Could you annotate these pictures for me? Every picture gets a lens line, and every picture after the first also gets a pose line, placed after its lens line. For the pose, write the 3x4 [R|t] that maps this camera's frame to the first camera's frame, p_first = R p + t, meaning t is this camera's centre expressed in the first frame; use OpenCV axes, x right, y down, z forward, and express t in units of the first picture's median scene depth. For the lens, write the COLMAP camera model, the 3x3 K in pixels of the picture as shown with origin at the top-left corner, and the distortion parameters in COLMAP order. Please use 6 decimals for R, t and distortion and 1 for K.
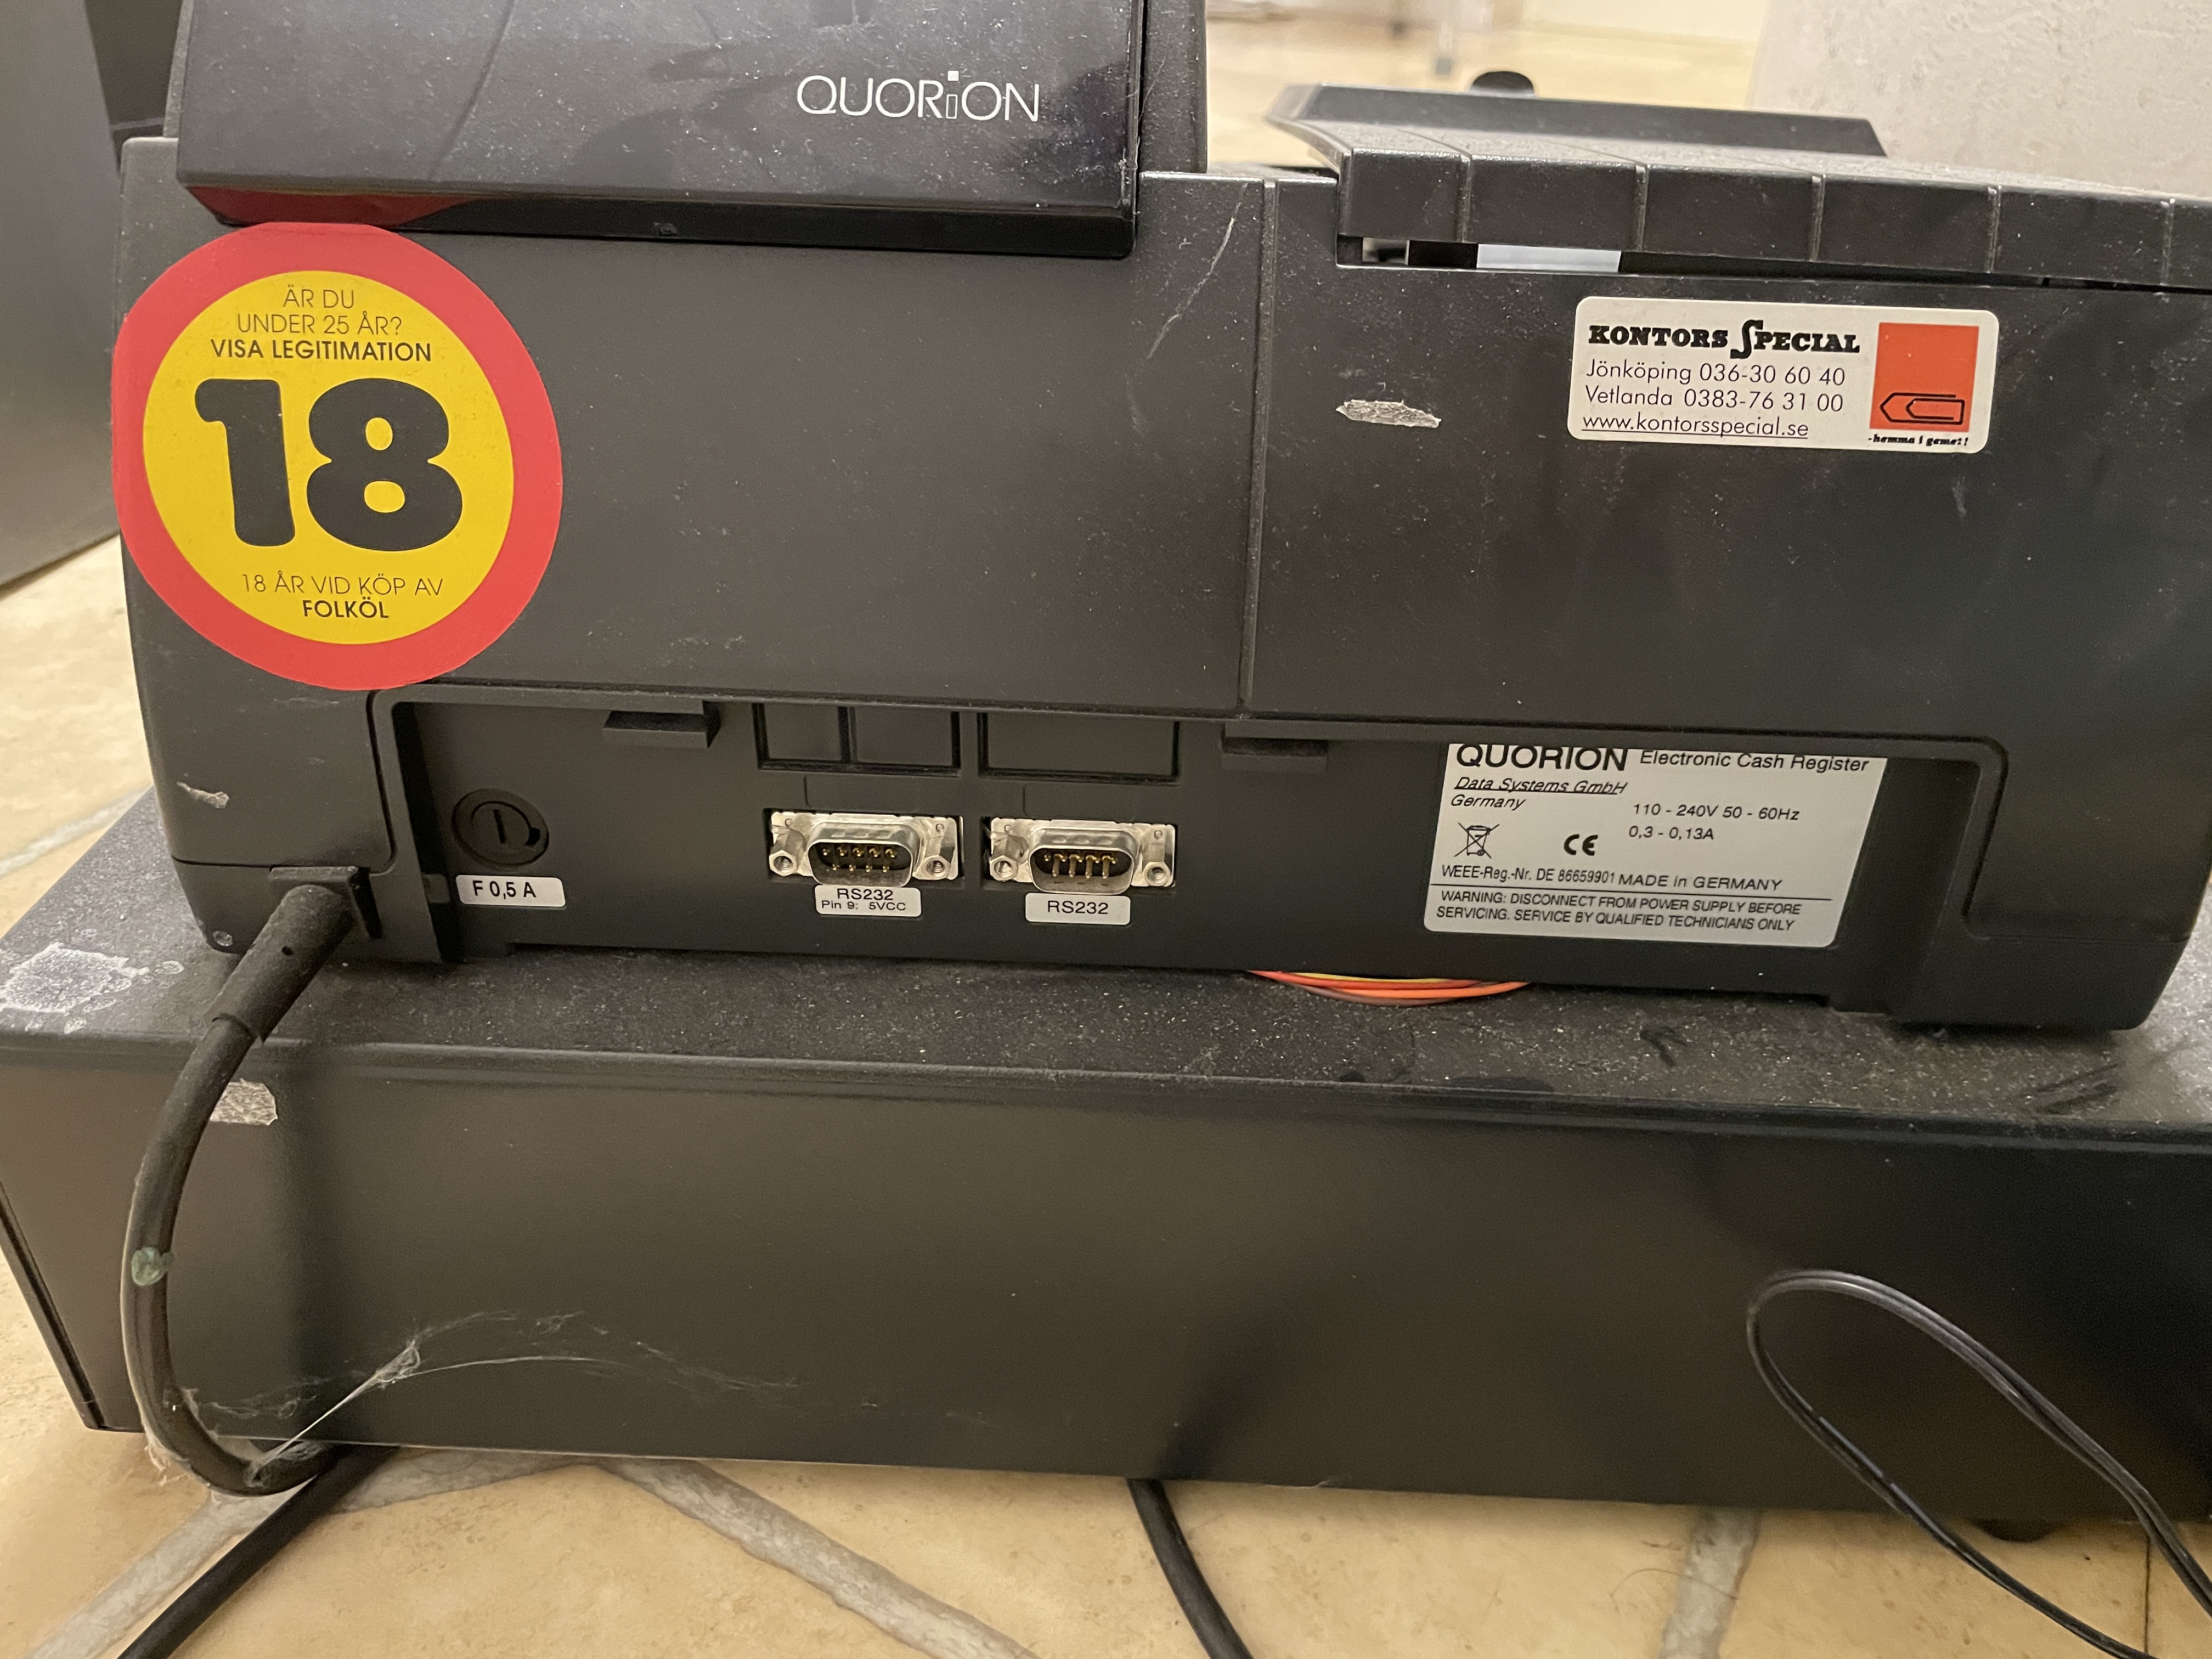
lens RADIAL K [[1668.7, 0, 1099.9], [0, 1668.7, 798.6], [0, 0, 1]] dist [0.085003, -0.121415]
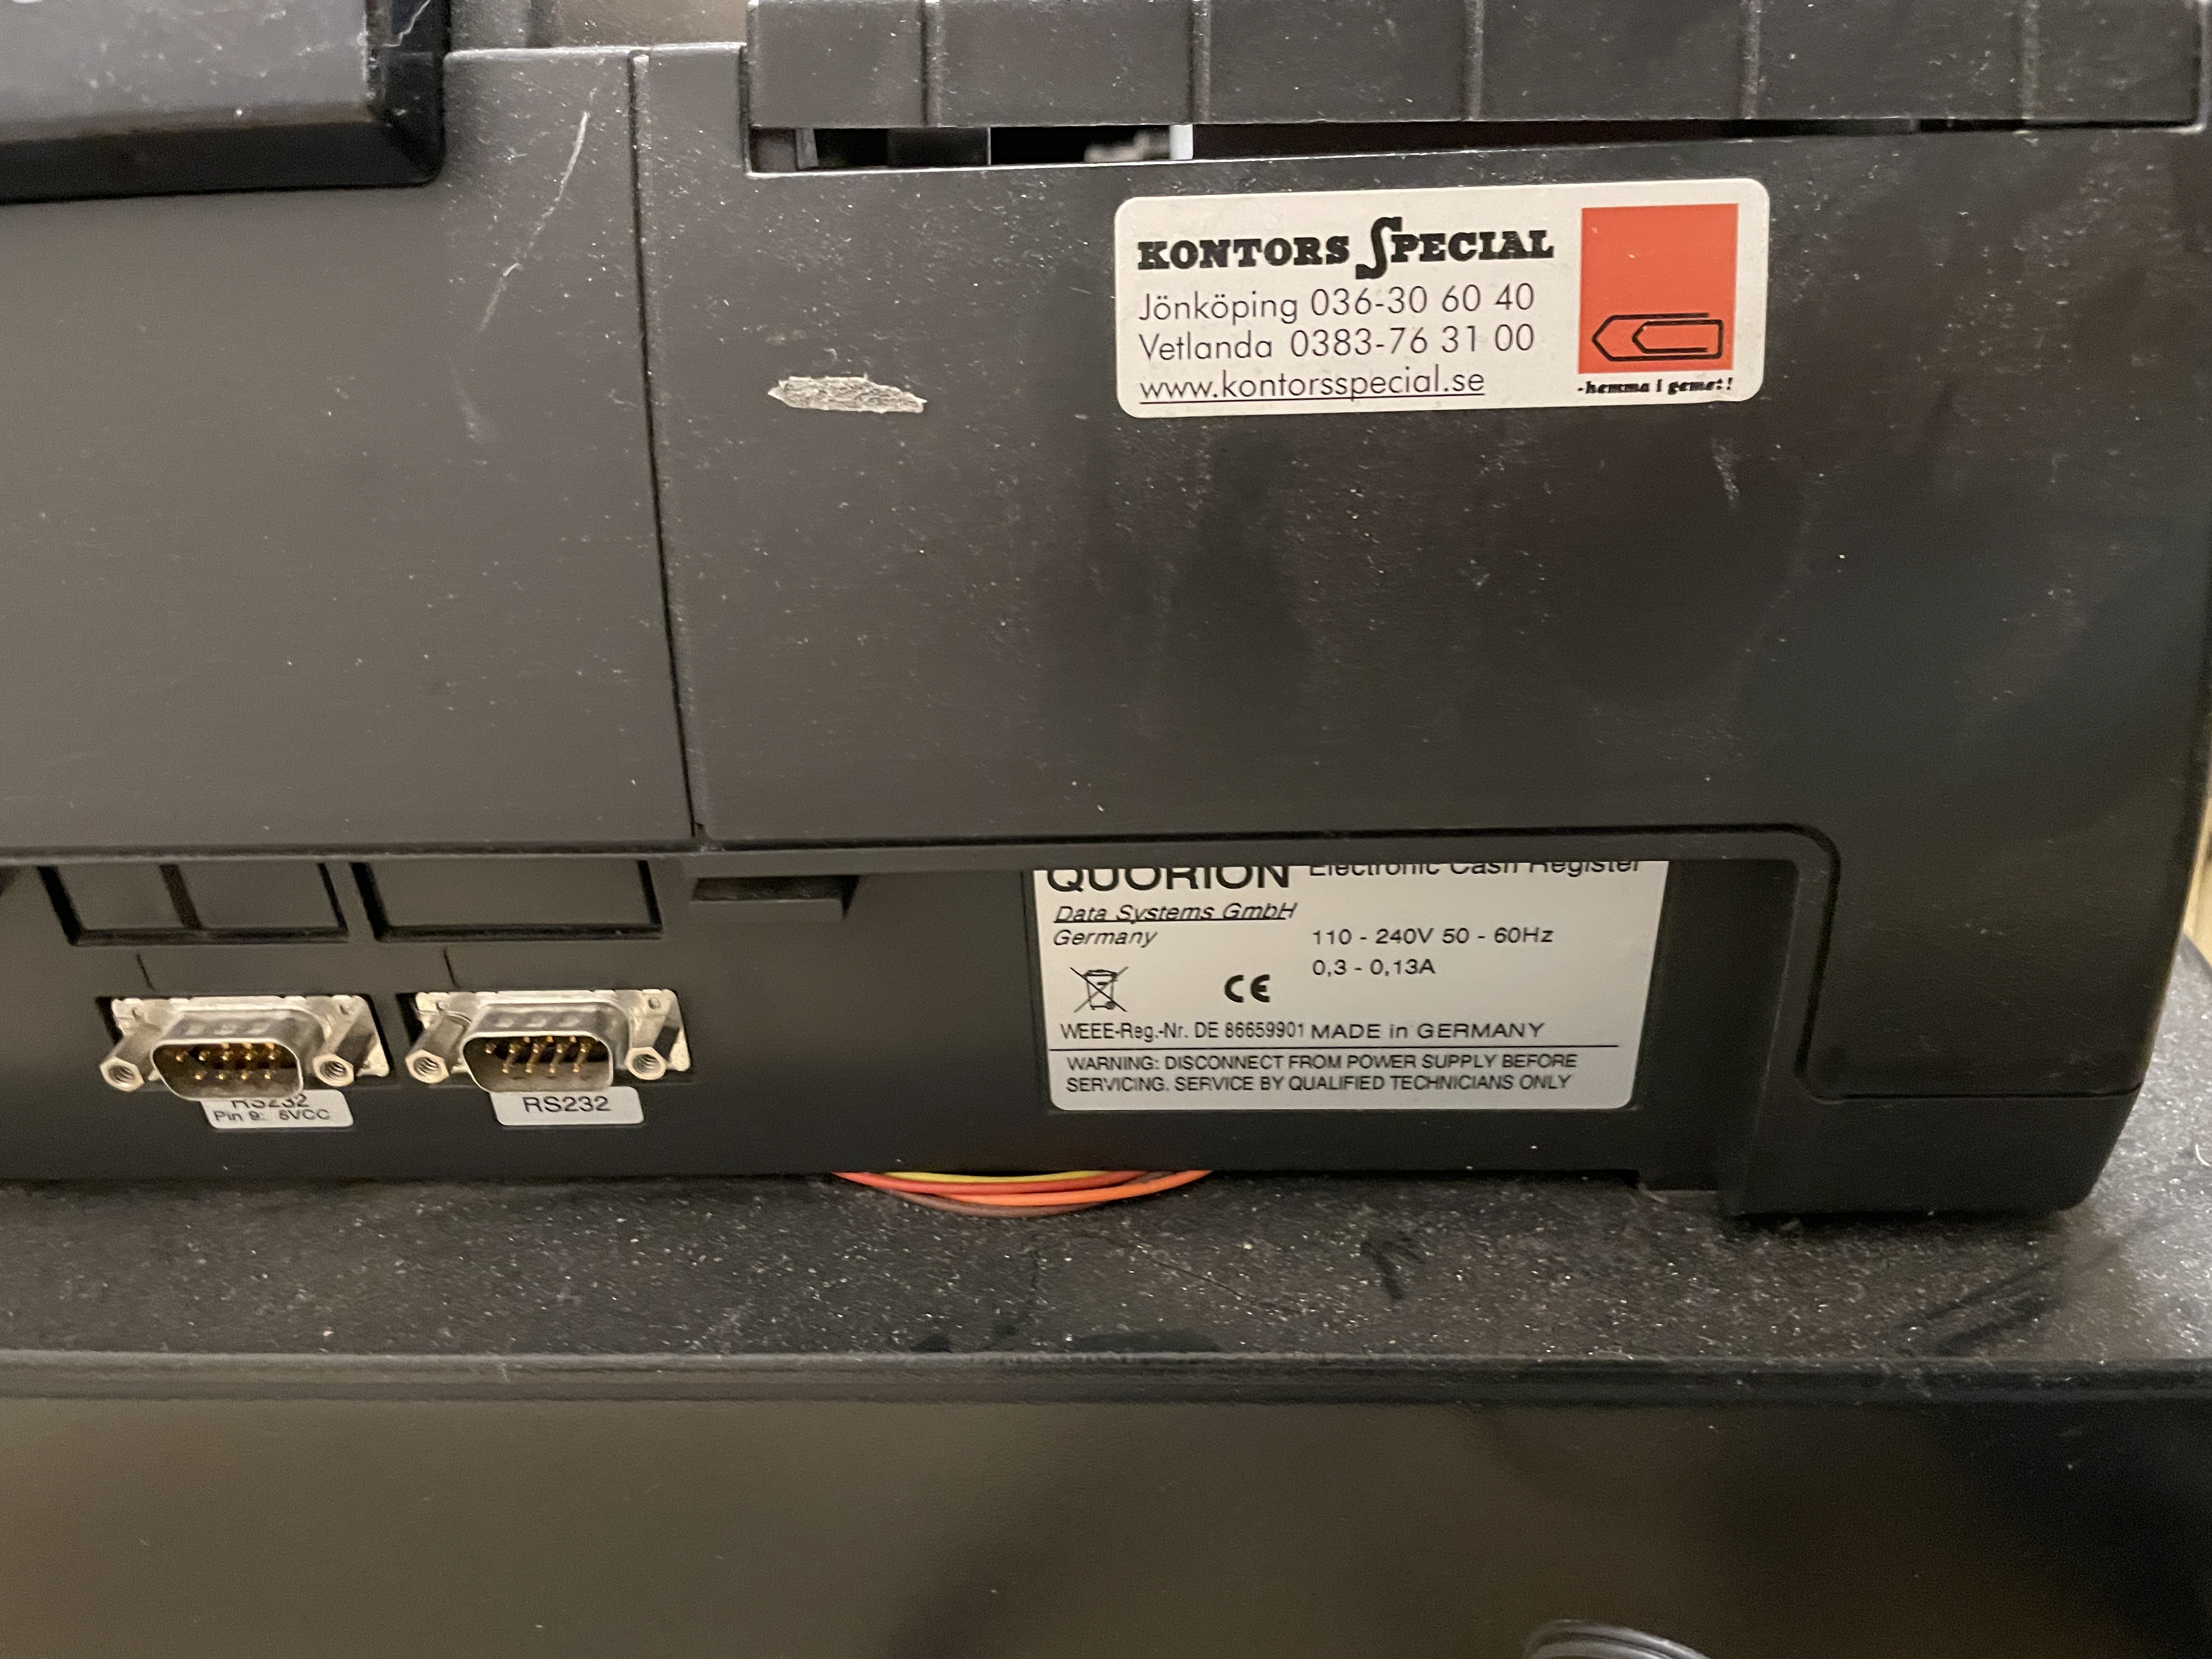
lens RADIAL K [[1717.5, 0, 1066.2], [0, 1717.5, 775.5], [0, 0, 1]] dist [0.080239, -0.133783]
pose [[0.997695, -0.057022, -0.036773, 0.246555], [0.057691, 0.998183, 0.017391, -0.078573], [0.035714, -0.019472, 0.999172, 0.292221]]
